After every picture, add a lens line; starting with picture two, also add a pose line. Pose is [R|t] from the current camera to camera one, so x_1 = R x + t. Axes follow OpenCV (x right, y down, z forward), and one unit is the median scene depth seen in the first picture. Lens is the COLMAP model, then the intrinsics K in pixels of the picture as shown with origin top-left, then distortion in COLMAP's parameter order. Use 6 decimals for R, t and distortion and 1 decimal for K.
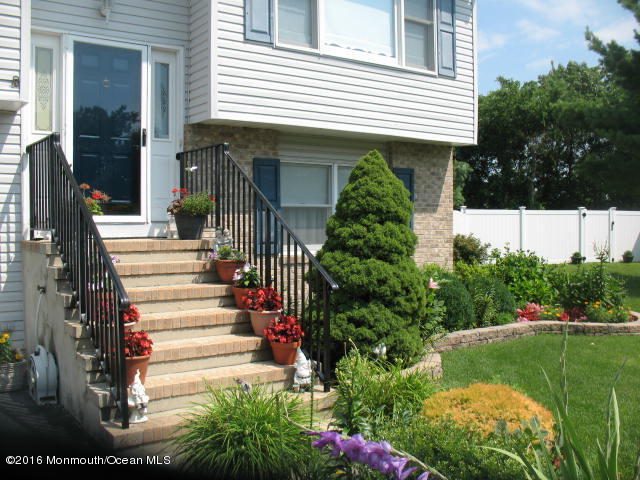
lens RADIAL K [[657.1, 0, 320.0], [0, 657.1, 240.0], [0, 0, 1]] dist [-0.193227, 0.218953]
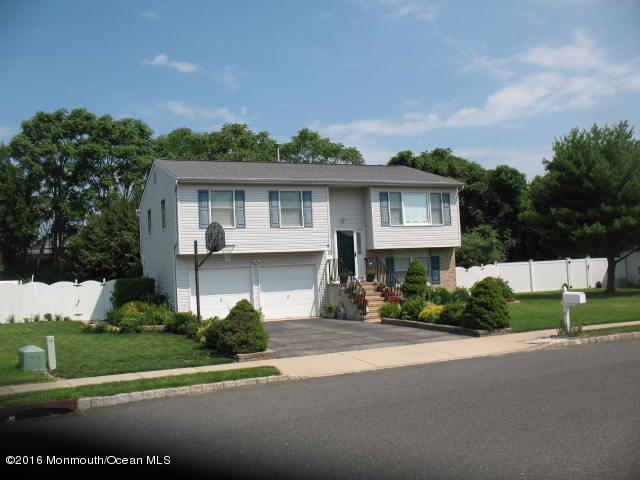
lens RADIAL K [[657.1, 0, 320.0], [0, 657.1, 240.0], [0, 0, 1]] dist [-0.193227, 0.218953]
pose [[0.980431, -0.054092, -0.189288, 0.233888], [0.039133, 0.995872, -0.081895, 0.053237], [0.192937, 0.072885, 0.978501, -2.636264]]
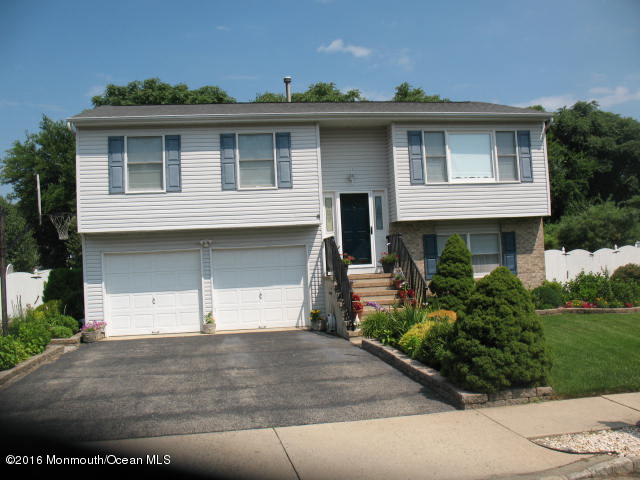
lens RADIAL K [[657.1, 0, 320.0], [0, 657.1, 240.0], [0, 0, 1]] dist [-0.193227, 0.218953]
pose [[0.896421, -0.062451, -0.438782, 0.593065], [0.034526, 0.996854, -0.071345, 0.037319], [0.441857, 0.048806, 0.895757, -1.188659]]
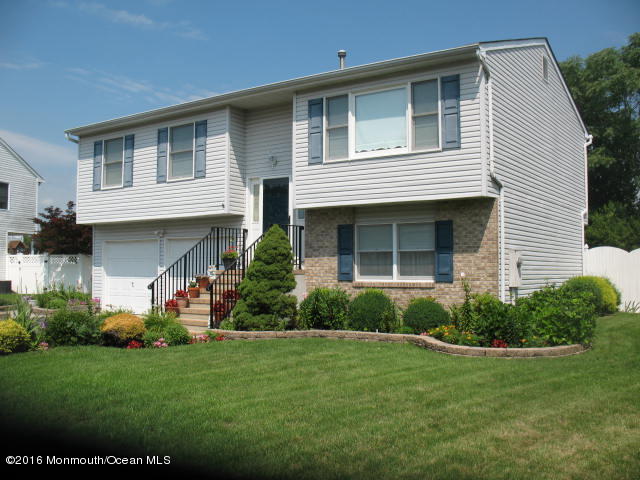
lens RADIAL K [[657.1, 0, 320.0], [0, 657.1, 240.0], [0, 0, 1]] dist [-0.193227, 0.218953]
pose [[0.340922, -0.038974, -0.939283, 1.682463], [-0.022966, 0.998497, -0.049767, 0.003770], [0.939811, 0.038538, 0.339514, 0.394598]]
